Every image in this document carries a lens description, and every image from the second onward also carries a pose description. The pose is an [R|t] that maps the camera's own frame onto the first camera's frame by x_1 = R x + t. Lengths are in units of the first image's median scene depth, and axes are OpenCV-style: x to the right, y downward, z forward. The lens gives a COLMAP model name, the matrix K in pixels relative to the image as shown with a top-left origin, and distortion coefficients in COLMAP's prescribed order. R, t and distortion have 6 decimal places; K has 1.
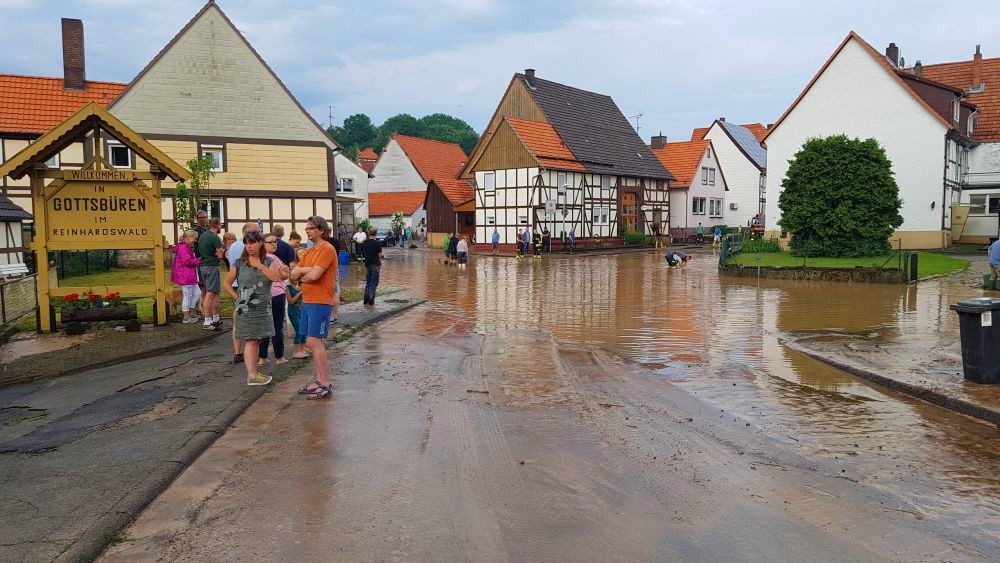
lens RADIAL K [[761.8, 0, 500.8], [0, 761.8, 298.0], [0, 0, 1]] dist [0.054046, -0.096949]
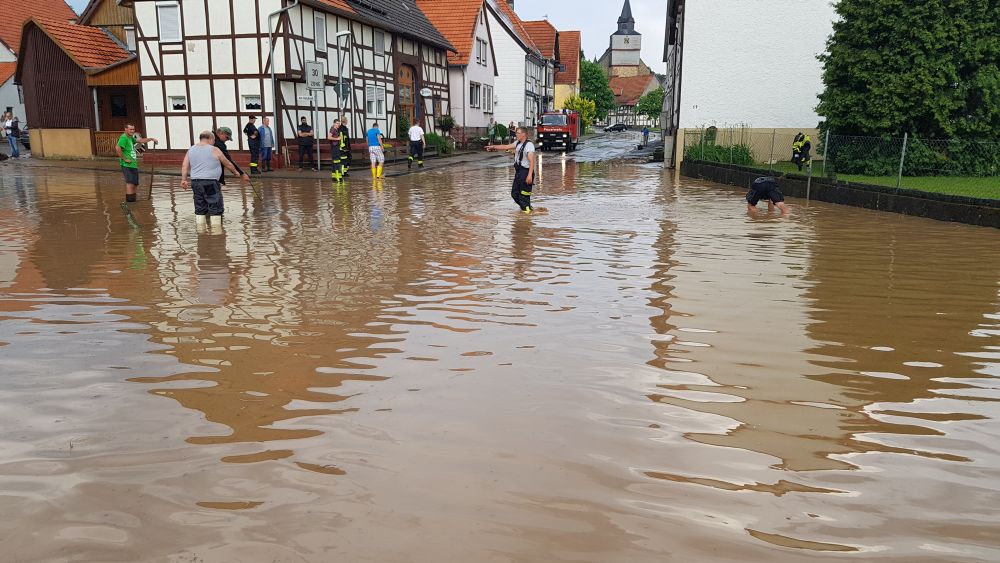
lens RADIAL K [[788.7, 0, 500.0], [0, 788.7, 281.5], [0, 0, 1]] dist [0.066161, -0.157646]
pose [[0.896350, -0.076350, 0.436724, -0.058030], [0.035044, 0.994179, 0.101881, -0.031111], [-0.441961, -0.076016, 0.893808, 0.425852]]
